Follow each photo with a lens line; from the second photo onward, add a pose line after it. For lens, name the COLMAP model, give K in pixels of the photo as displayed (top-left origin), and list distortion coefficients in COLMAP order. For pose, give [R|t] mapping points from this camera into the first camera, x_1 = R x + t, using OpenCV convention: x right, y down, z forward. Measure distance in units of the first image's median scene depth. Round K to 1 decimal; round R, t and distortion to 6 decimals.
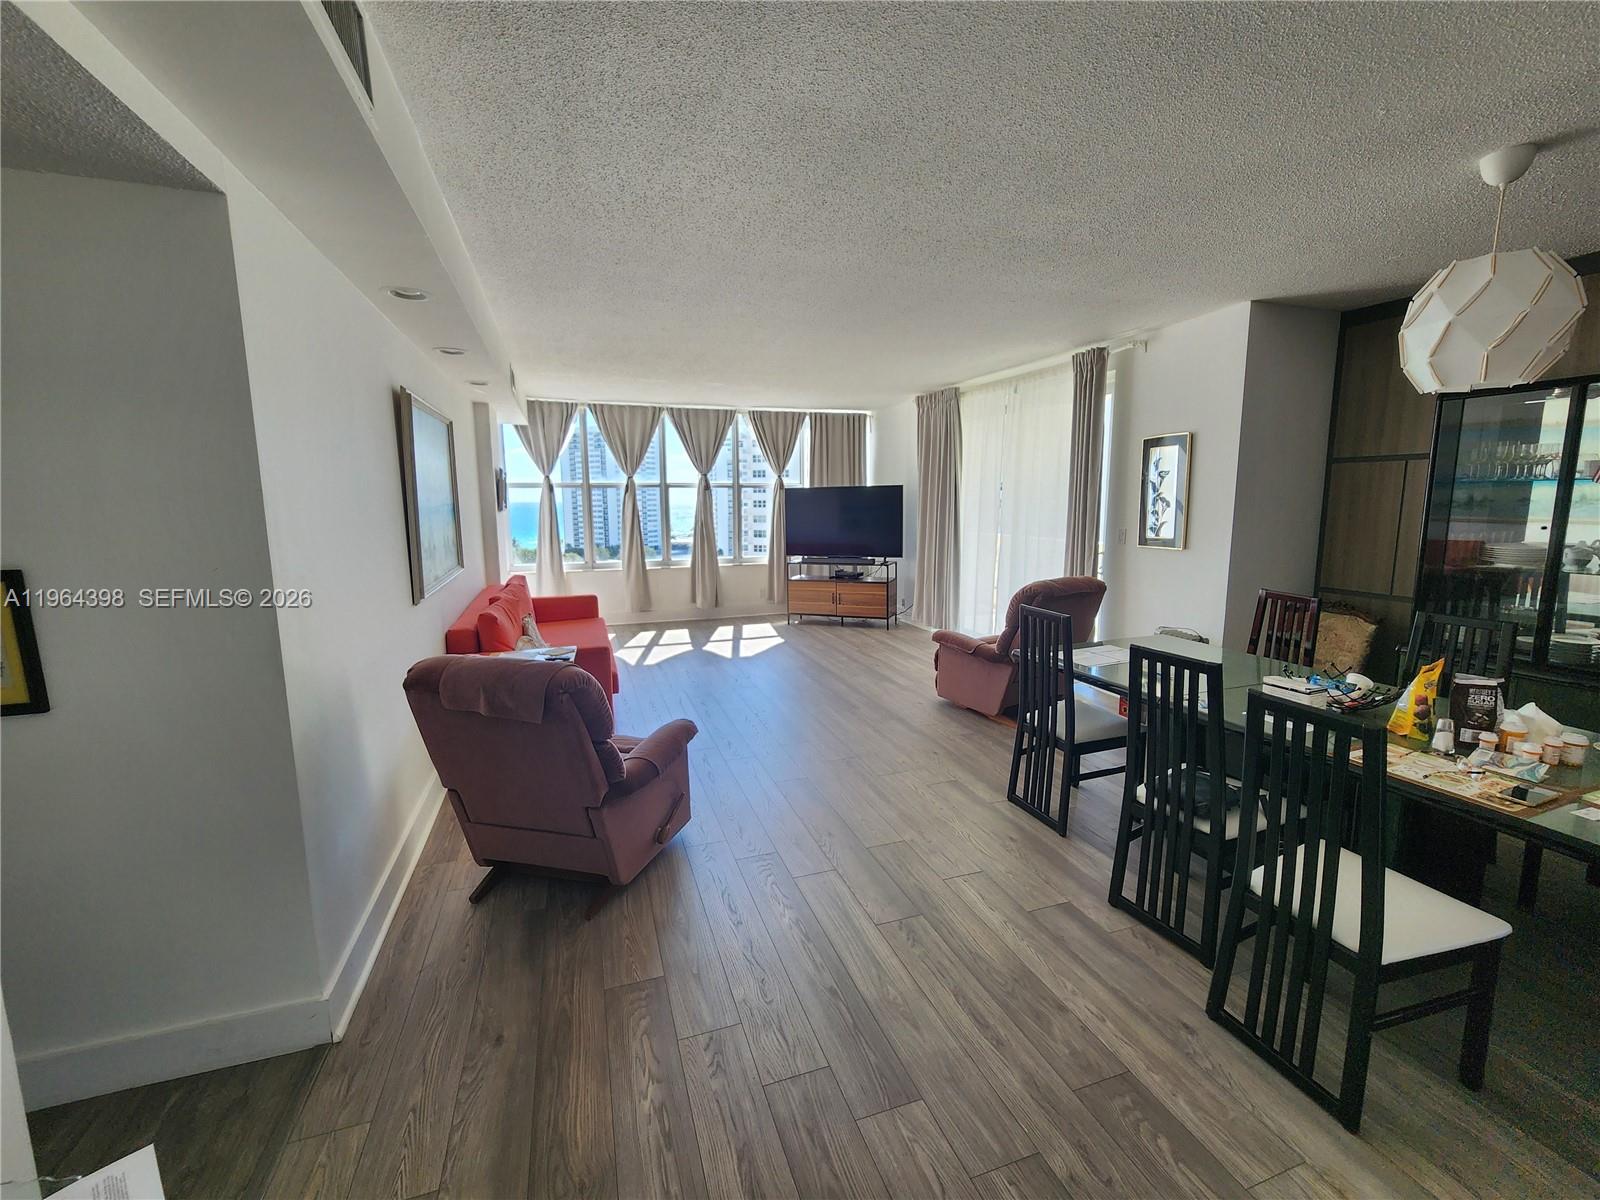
lens RADIAL K [[672.1, 0, 800.0], [0, 672.1, 602.4], [0, 0, 1]] dist [0.004515, 0.000377]
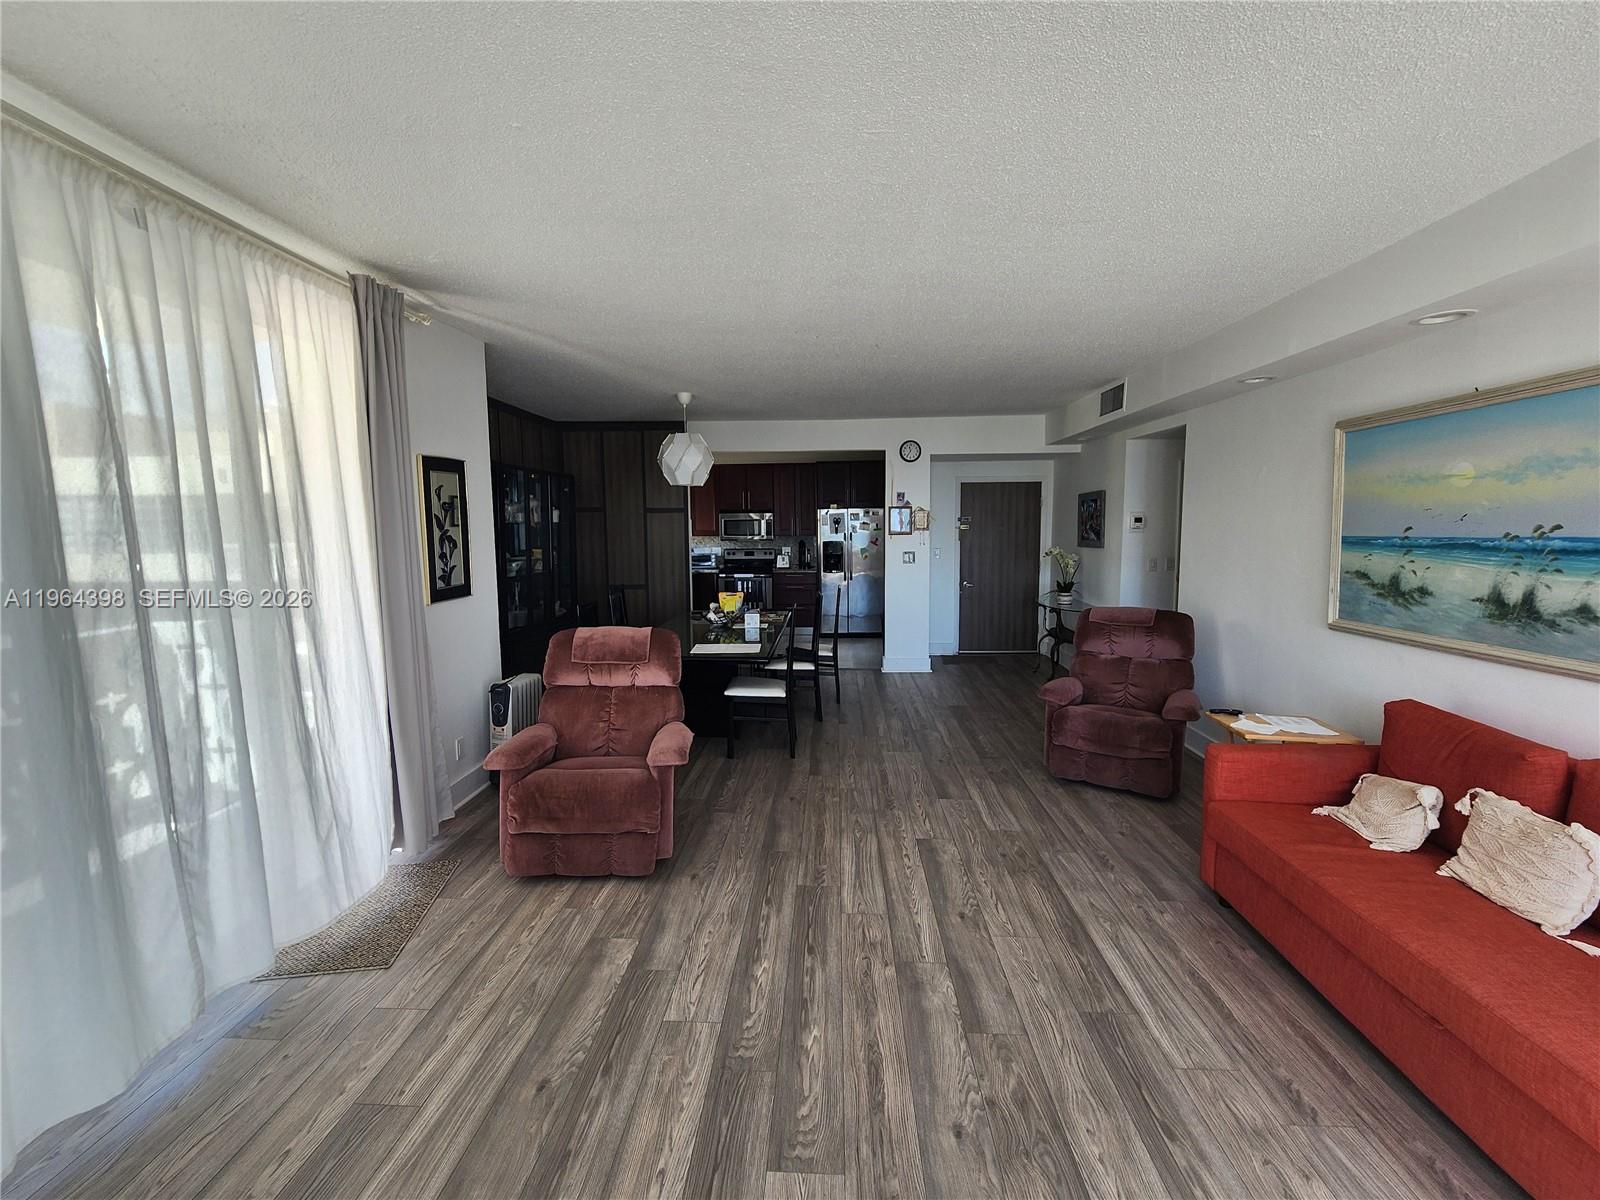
lens RADIAL K [[672.1, 0, 797.2], [0, 672.1, 602.5], [0, 0, 1]] dist [0.004515, 0.000377]
pose [[-0.928590, -0.031433, 0.369773, -0.075069], [0.067455, 0.965512, 0.251470, -0.143415], [-0.364924, 0.258456, -0.894445, 0.897488]]
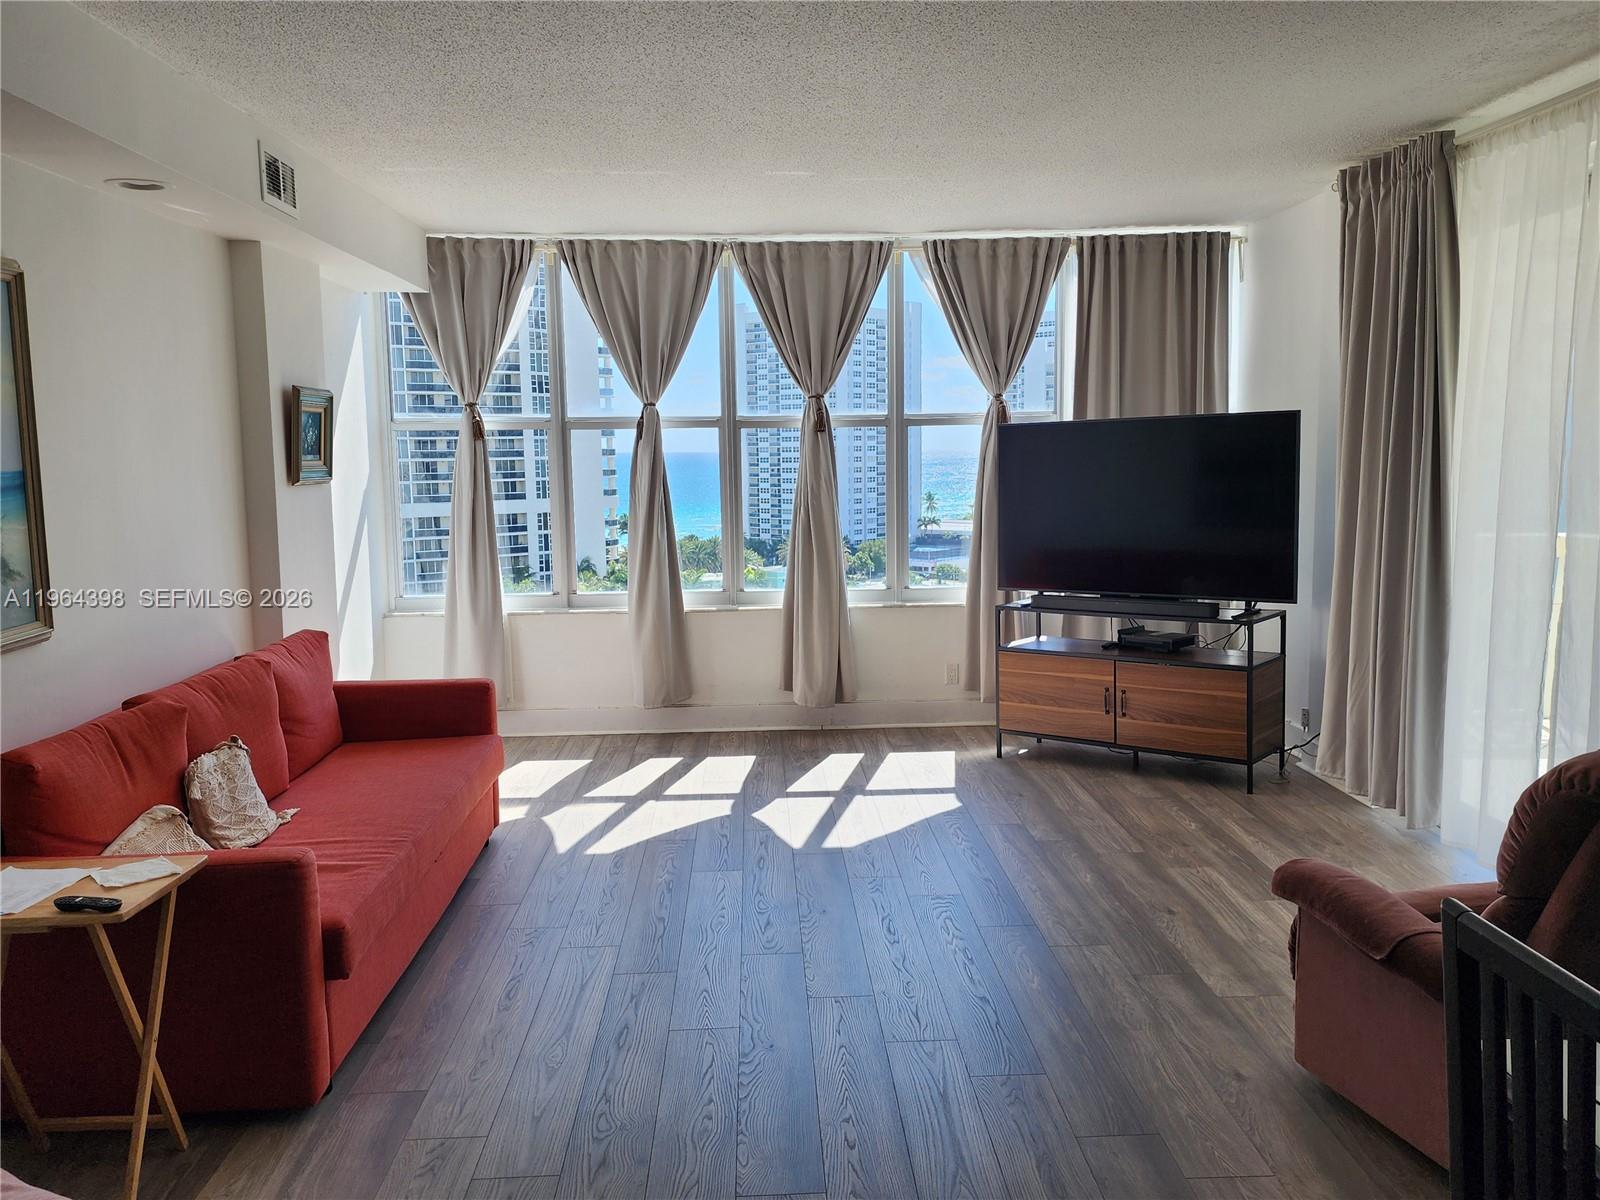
lens RADIAL K [[1346.3, 0, 791.8], [0, 1346.3, 602.5], [0, 0, 1]] dist [0.084391, -0.081911]
pose [[0.957020, 0.026421, -0.288816, 0.097450], [-0.036720, 0.998866, -0.030299, -0.031946], [0.287688, 0.039602, 0.956905, 0.182036]]
